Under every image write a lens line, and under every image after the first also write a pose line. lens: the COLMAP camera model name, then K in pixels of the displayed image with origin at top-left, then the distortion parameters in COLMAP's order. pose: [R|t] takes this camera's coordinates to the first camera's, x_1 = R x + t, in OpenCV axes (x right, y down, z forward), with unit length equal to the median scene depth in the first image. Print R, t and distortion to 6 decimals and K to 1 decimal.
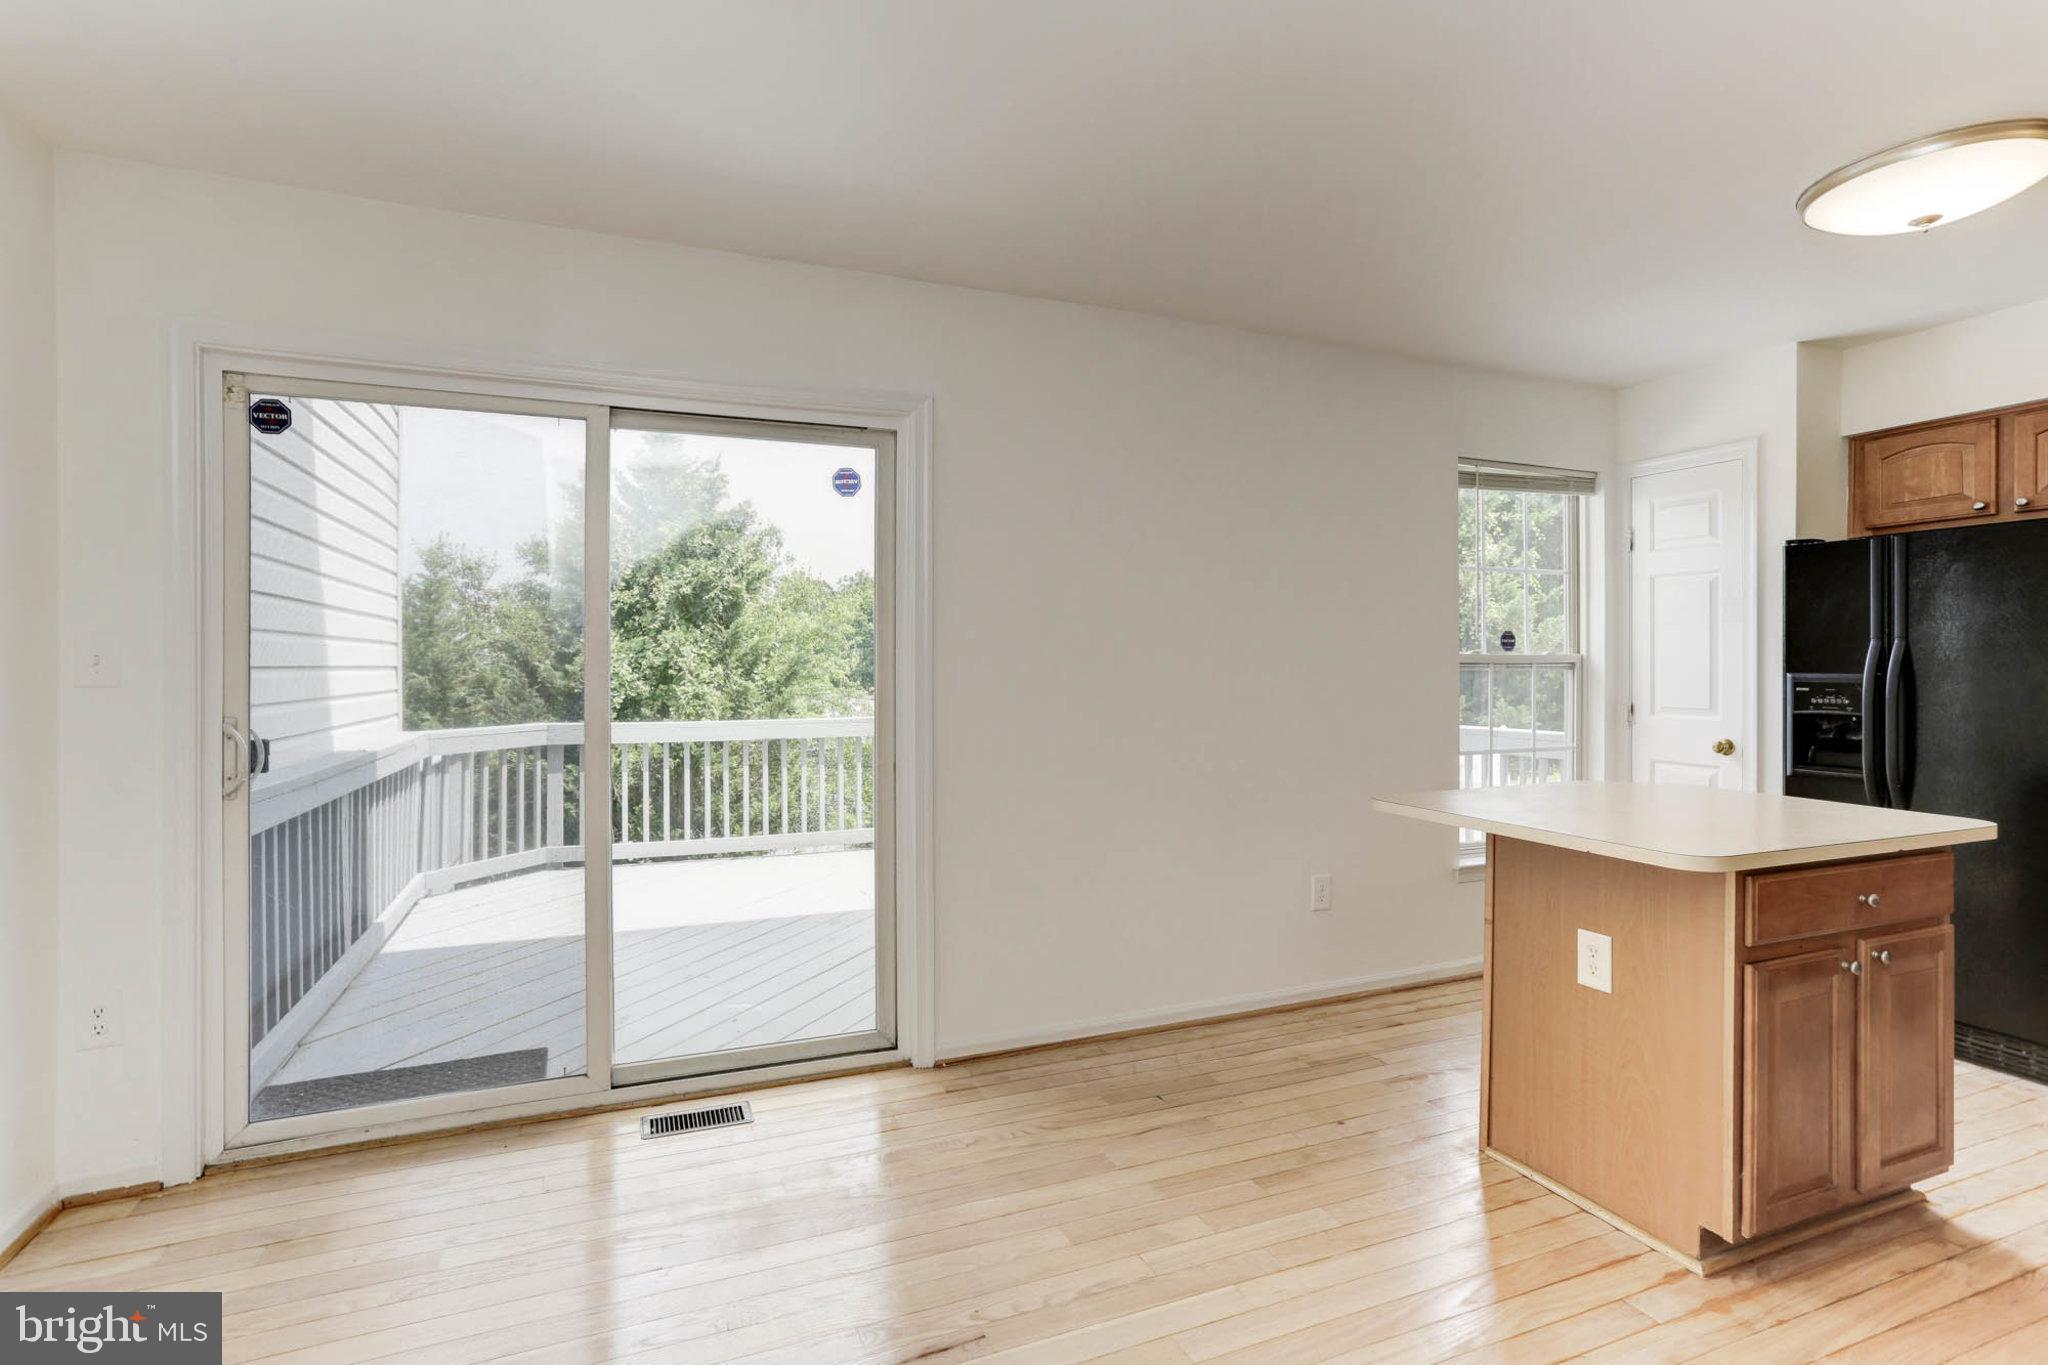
lens RADIAL K [[1002.7, 0, 1016.7], [0, 1002.7, 658.6], [0, 0, 1]] dist [-0.061020, 0.036088]
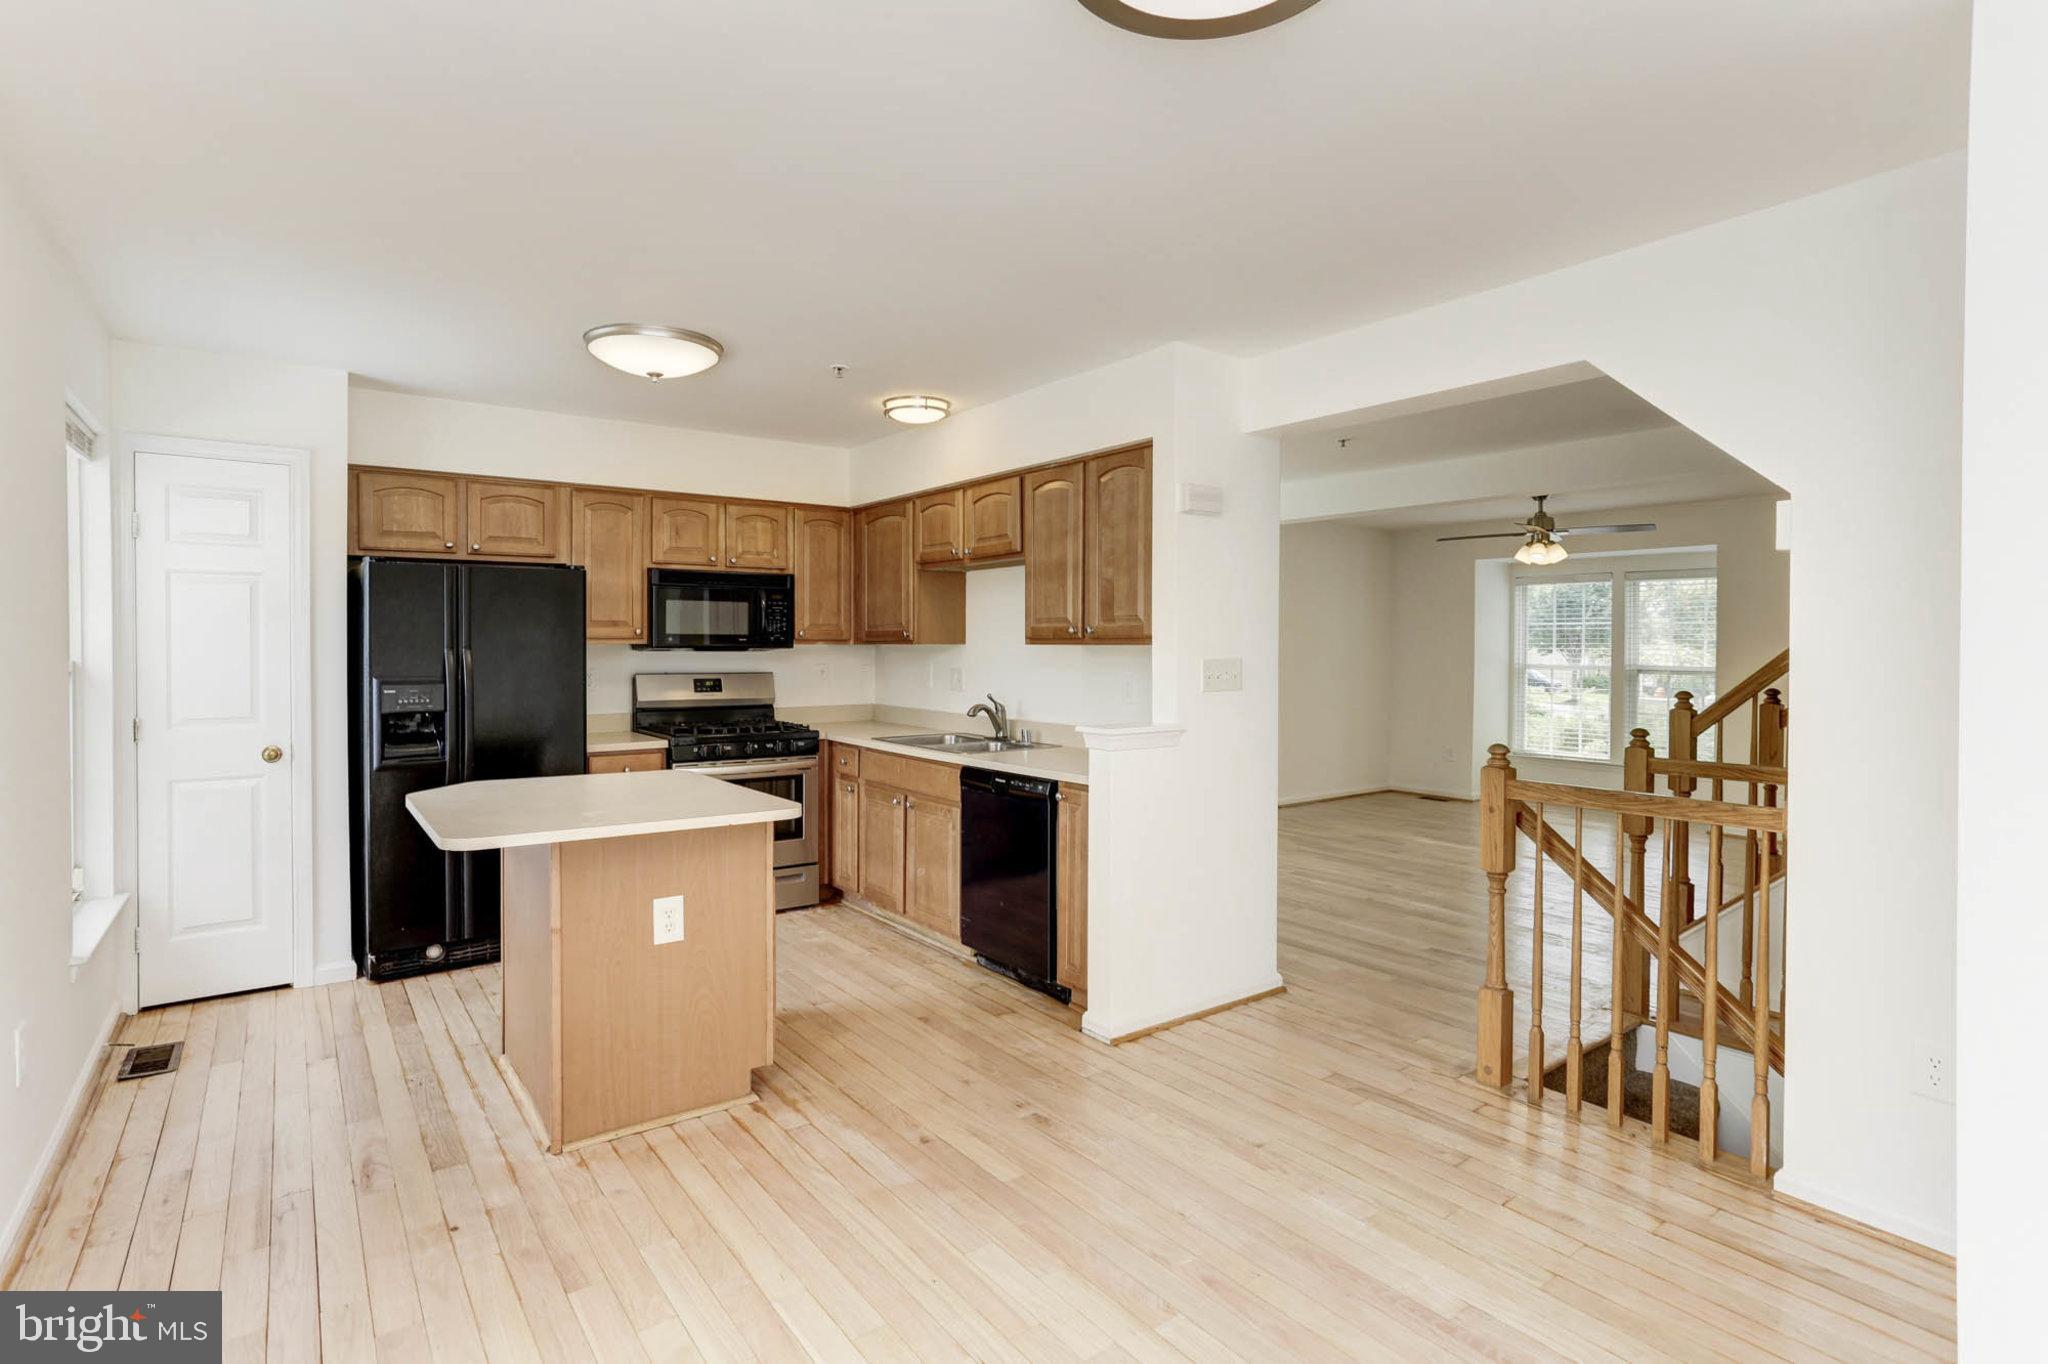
lens RADIAL K [[1002.7, 0, 1016.7], [0, 1002.7, 658.1], [0, 0, 1]] dist [-0.061020, 0.036088]
pose [[-0.257331, -0.012563, 0.966242, -0.464422], [-0.002895, 0.999921, 0.012230, -0.022824], [-0.966319, 0.000350, -0.257348, 0.586400]]
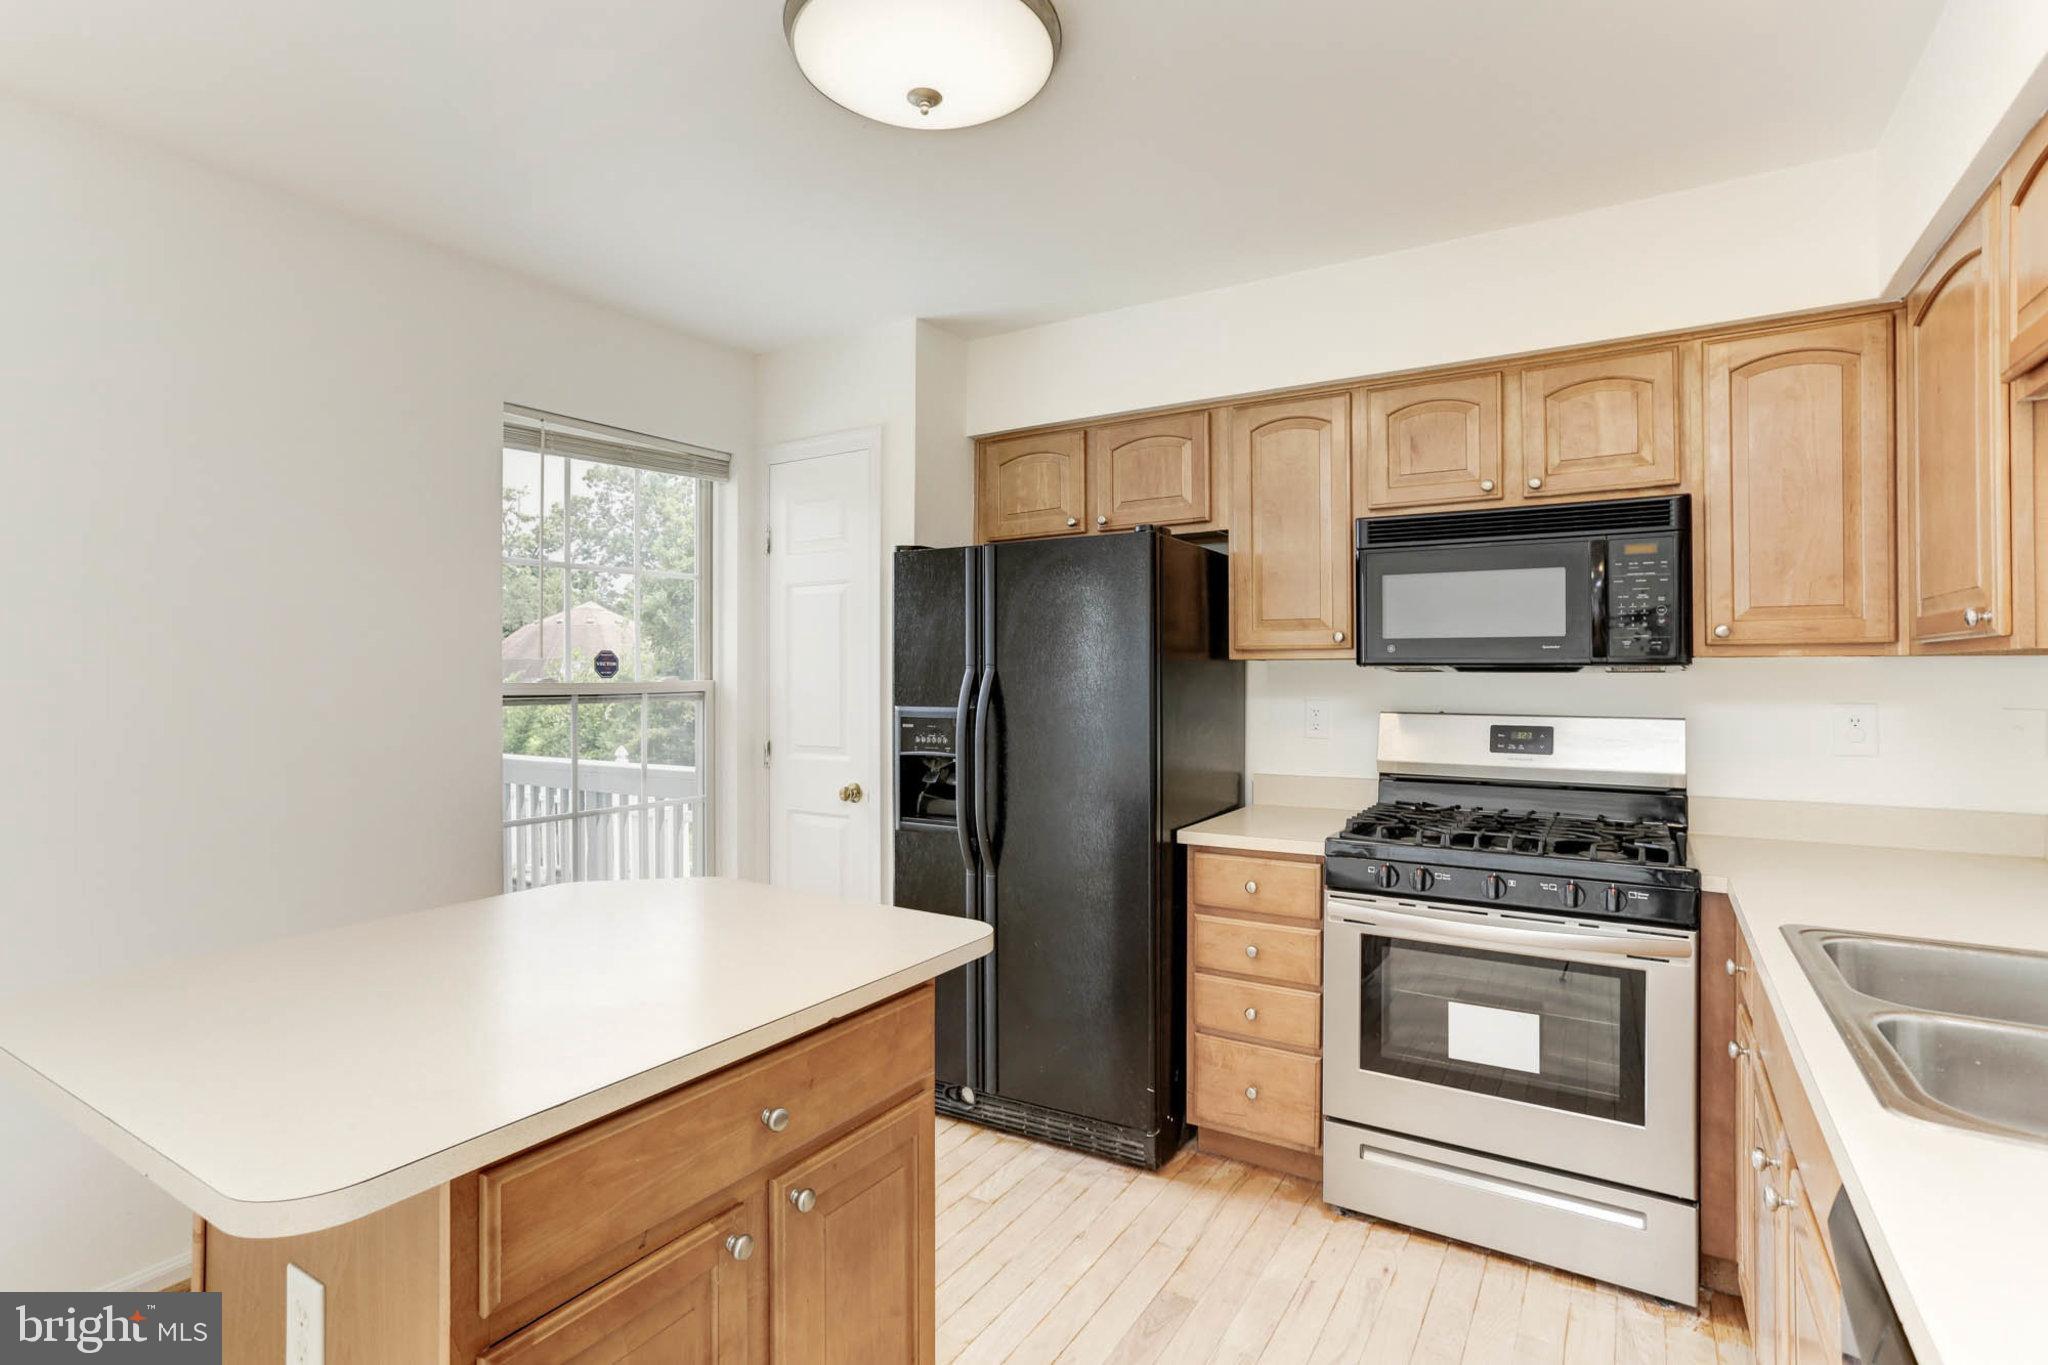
lens RADIAL K [[998.0, 0, 1028.8], [0, 998.0, 669.8], [0, 0, 1]] dist [-0.053860, 0.038338]
pose [[0.810256, -0.001932, 0.586073, 0.384407], [0.002220, 0.999998, 0.000227, -0.015936], [-0.586072, 0.001117, 0.810258, 0.250200]]
